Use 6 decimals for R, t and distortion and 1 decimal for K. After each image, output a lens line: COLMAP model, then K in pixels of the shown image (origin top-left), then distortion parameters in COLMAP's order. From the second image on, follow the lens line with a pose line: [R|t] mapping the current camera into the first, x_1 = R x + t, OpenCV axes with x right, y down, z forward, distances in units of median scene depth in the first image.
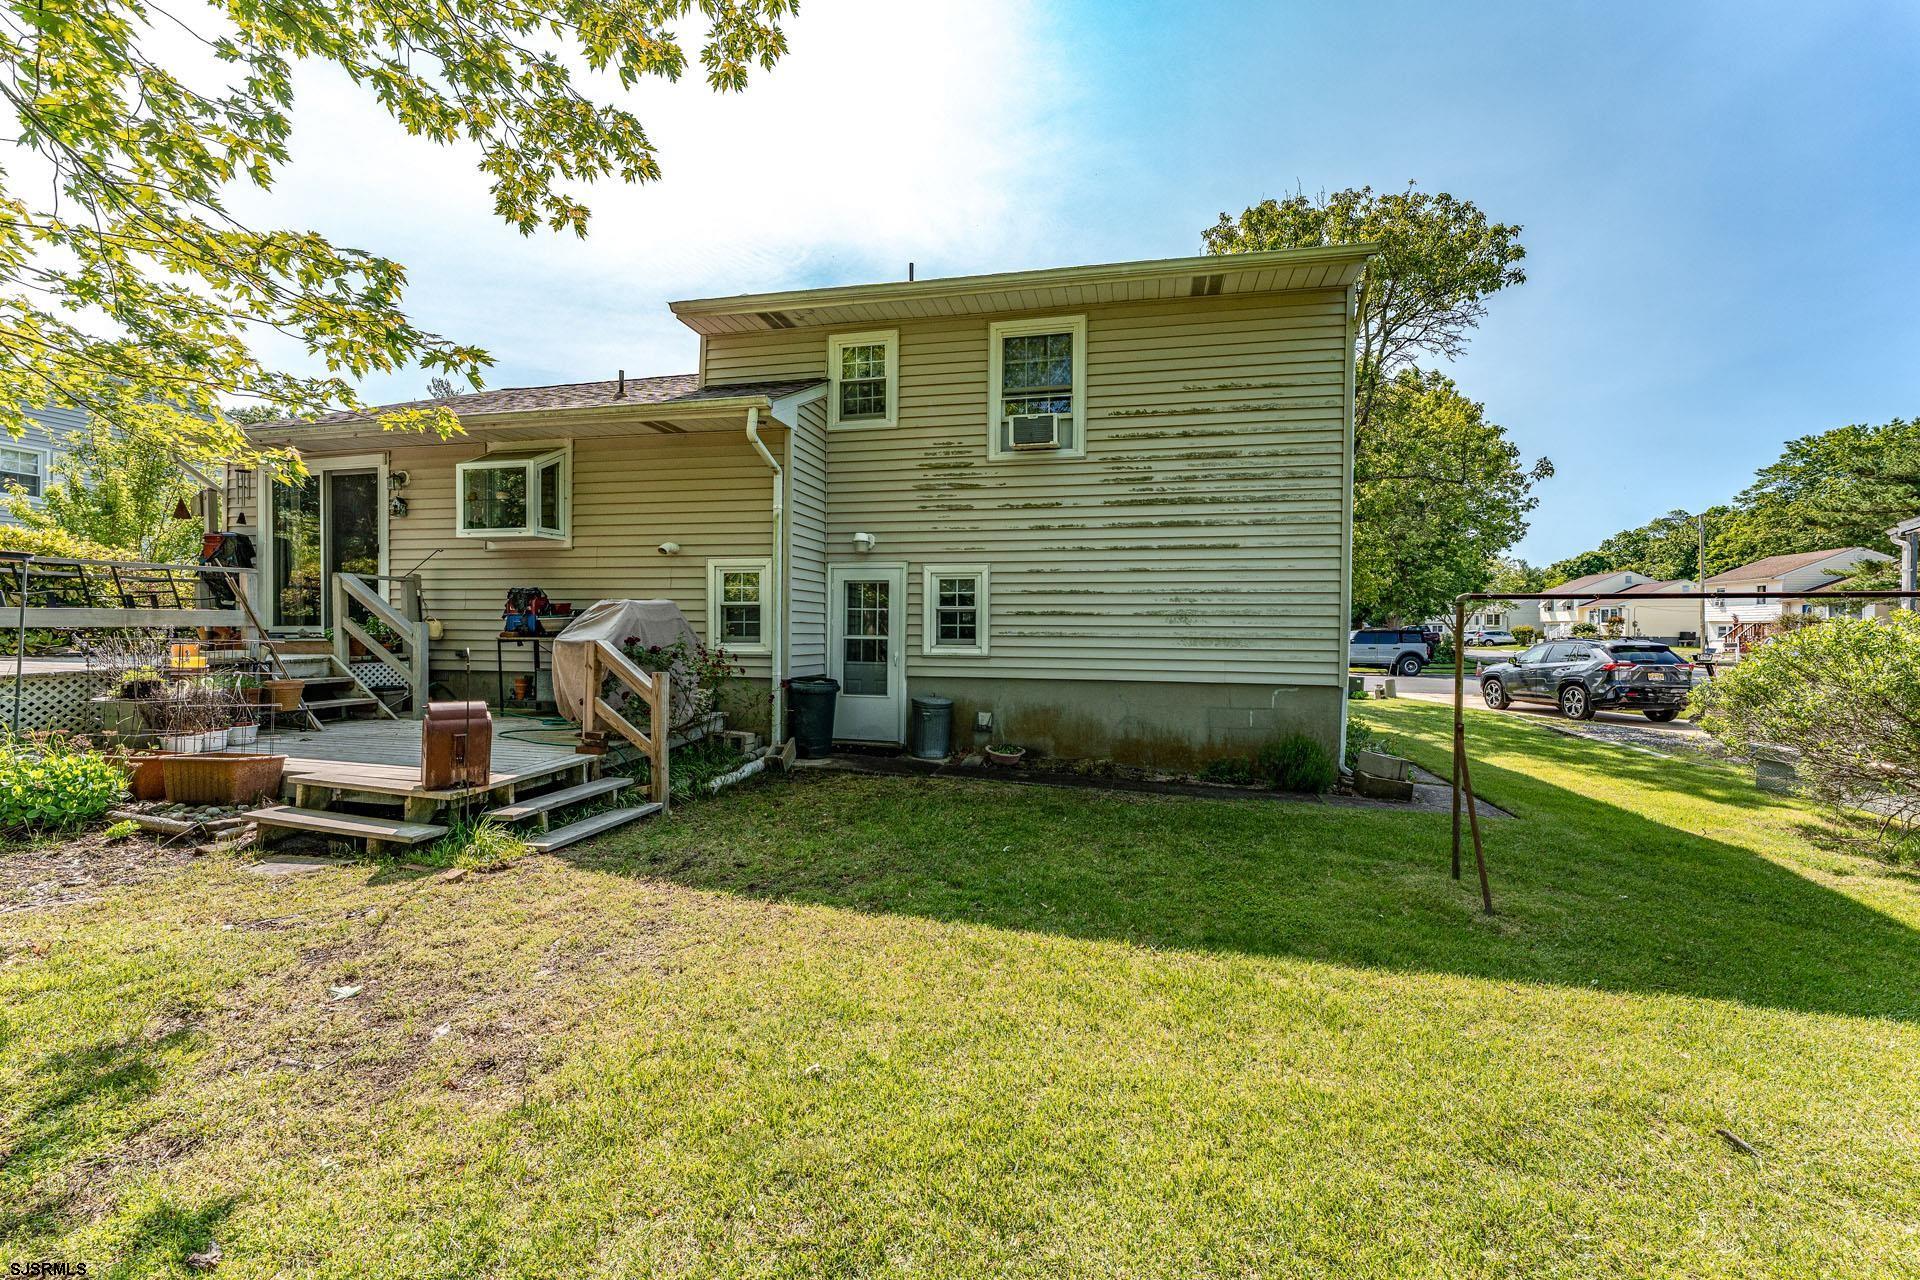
lens RADIAL K [[792.2, 0, 1000.0], [0, 792.2, 639.6], [0, 0, 1]] dist [-0.000398, -0.000111]
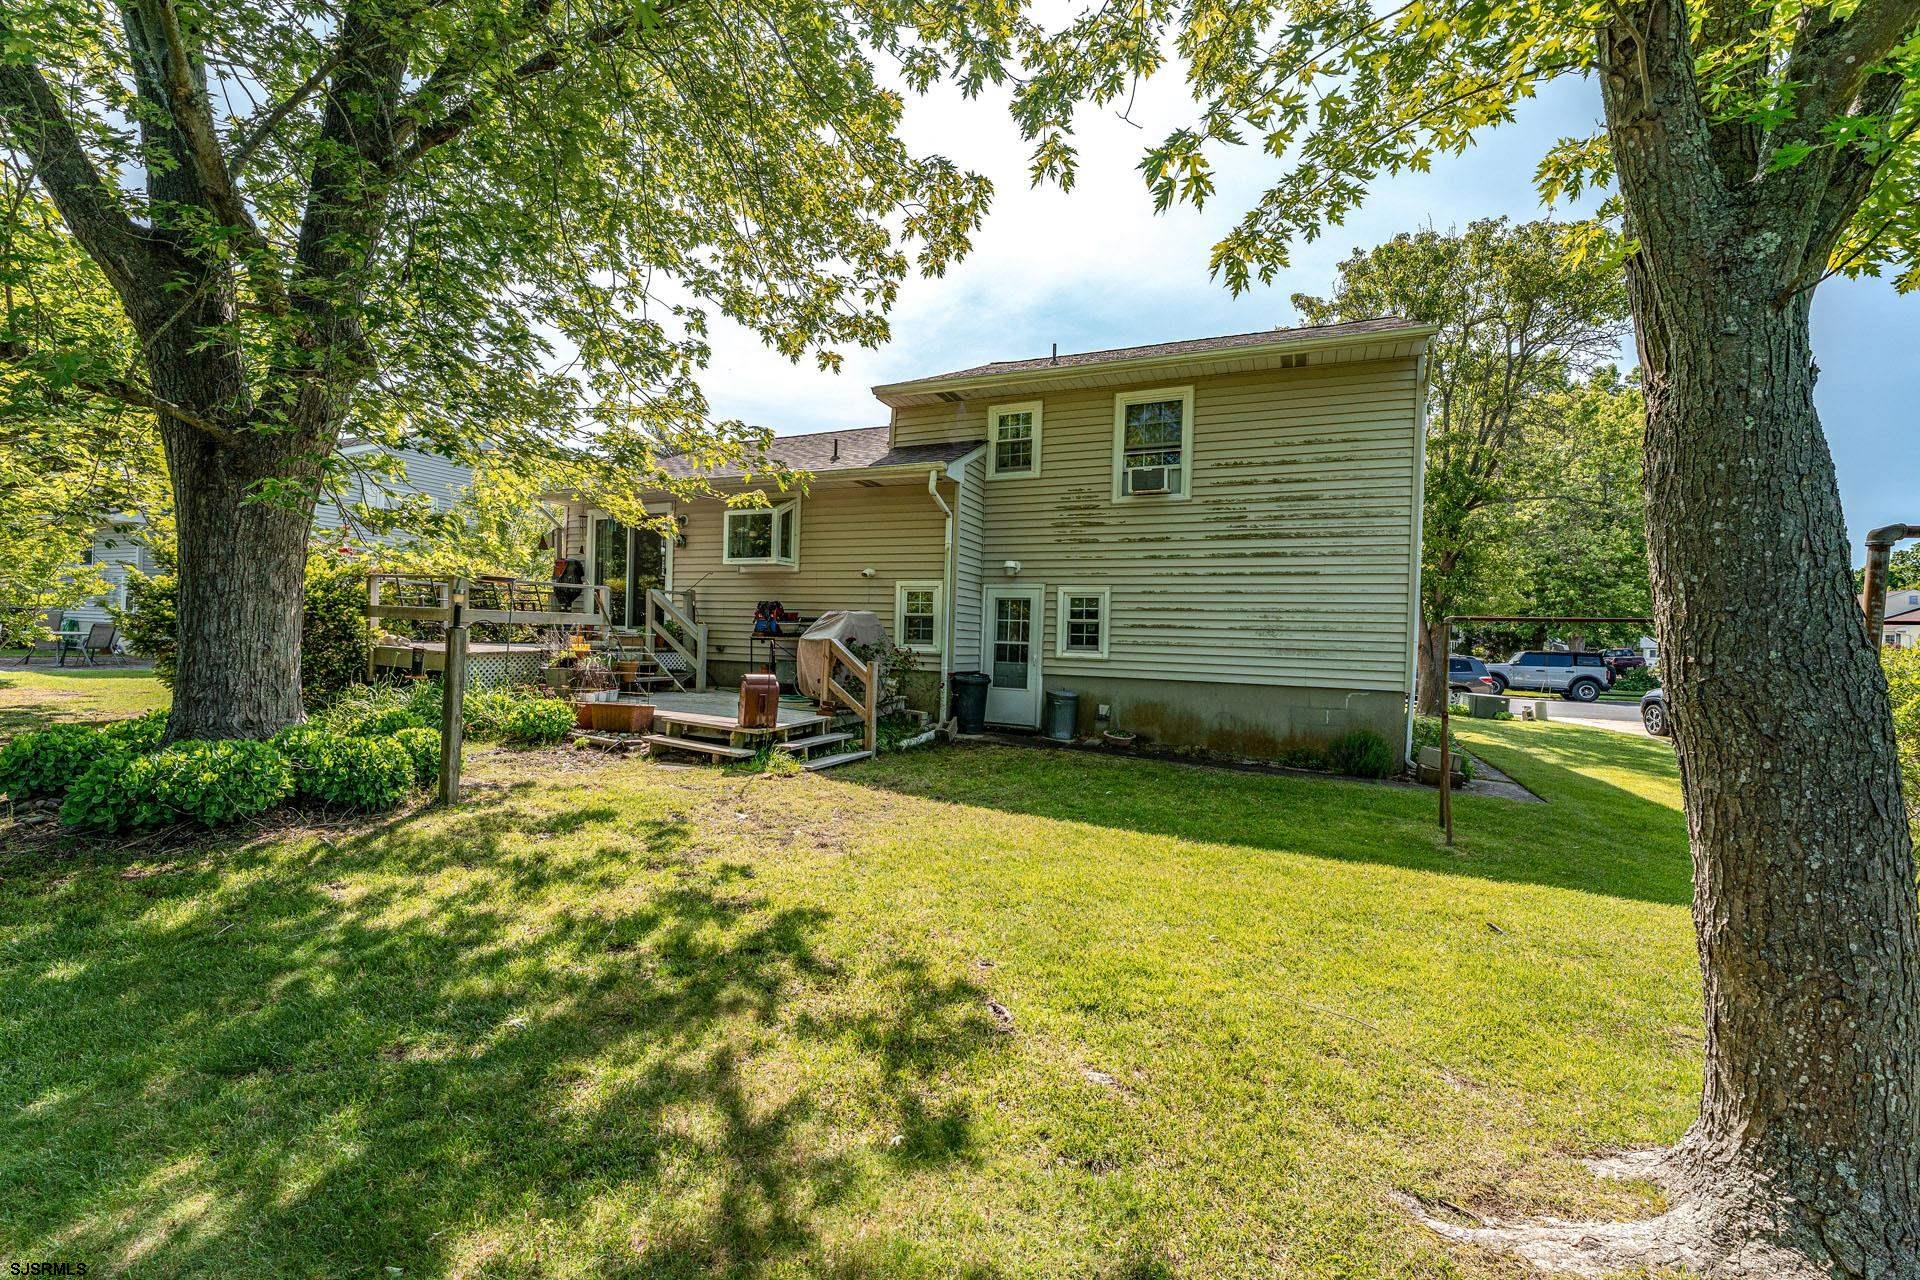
lens RADIAL K [[825.2, 0, 975.1], [0, 825.2, 644.5], [0, 0, 1]] dist [0.000229, -0.000019]
pose [[0.978574, 0.022386, -0.204675, 0.047587], [-0.024525, 0.999668, -0.007921, 0.012951], [0.204430, 0.012771, 0.978798, -0.329701]]
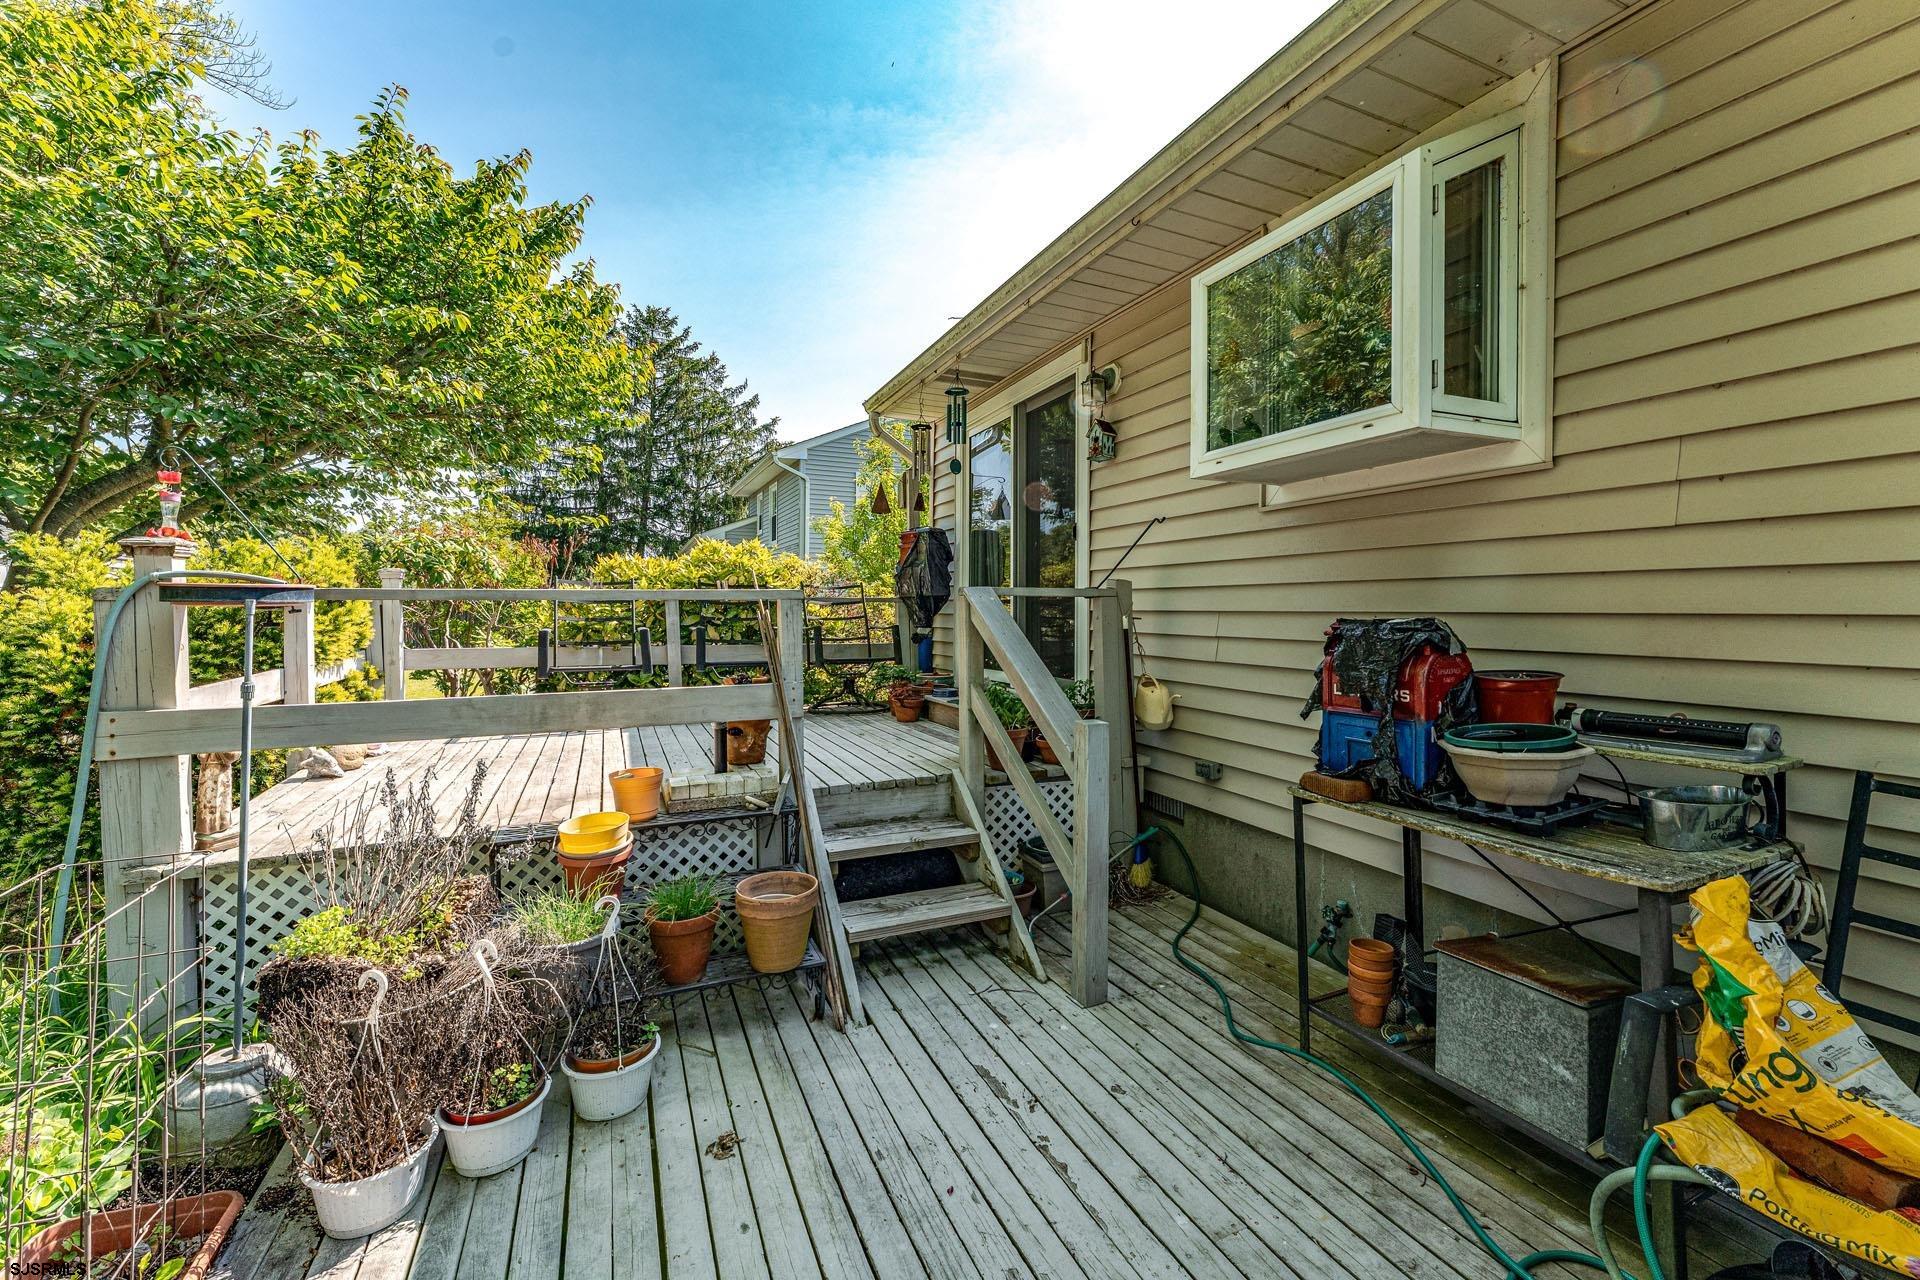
lens RADIAL K [[783.1, 0, 962.1], [0, 783.1, 617.4], [0, 0, 1]] dist [0.001179, 0.000010]
pose [[0.583755, 0.001530, -0.811928, -0.455890], [-0.003728, 0.999993, -0.000797, -0.063884], [0.811921, 0.003492, 0.583757, 0.705796]]
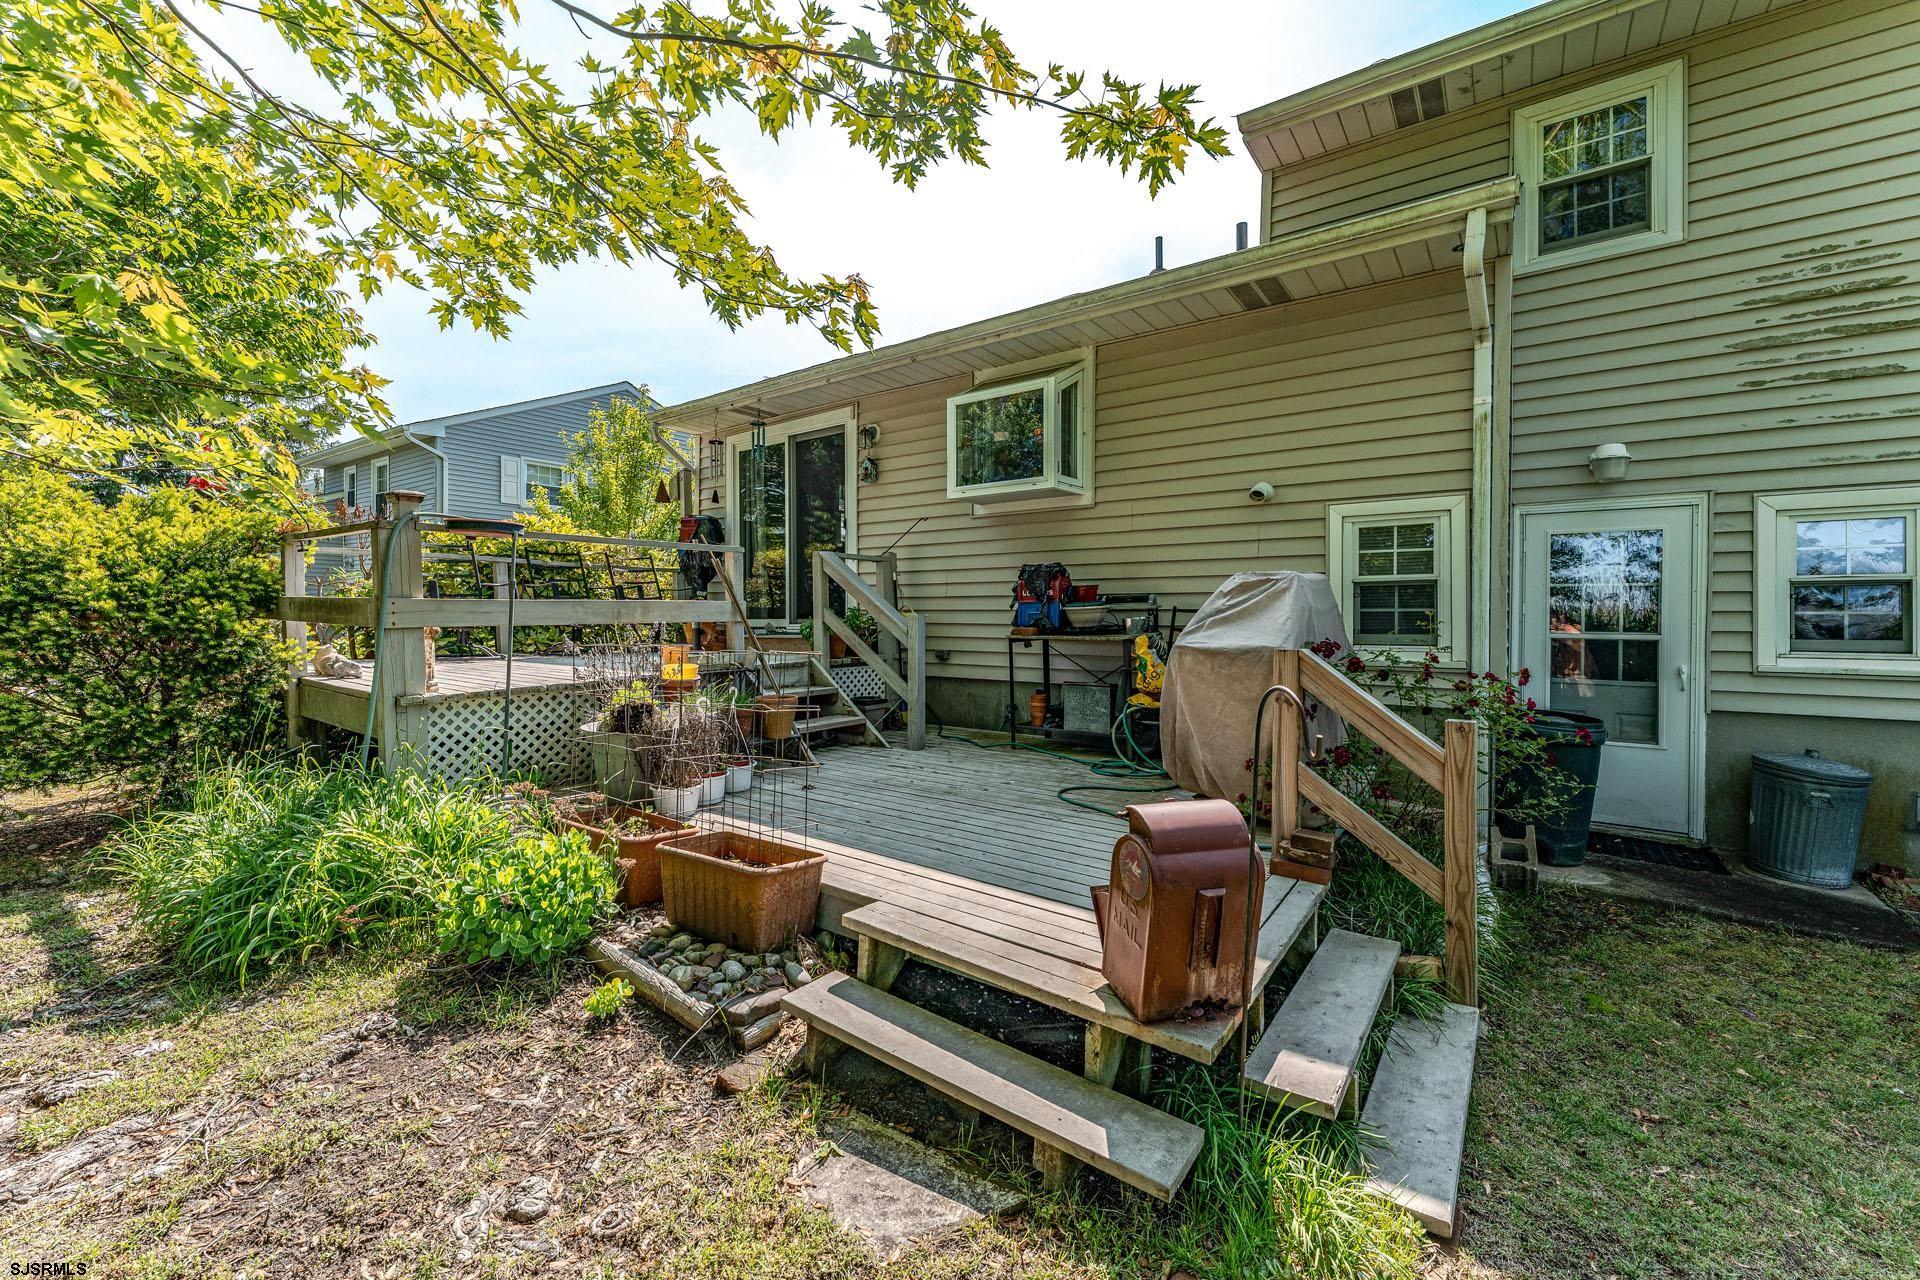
lens RADIAL K [[783.1, 0, 962.1], [0, 783.1, 617.4], [0, 0, 1]] dist [0.001179, 0.000010]
pose [[0.912901, -0.004878, -0.408153, -0.380424], [0.000510, 0.999941, -0.010809, -0.010763], [0.408182, 0.009660, 0.912850, 0.345367]]
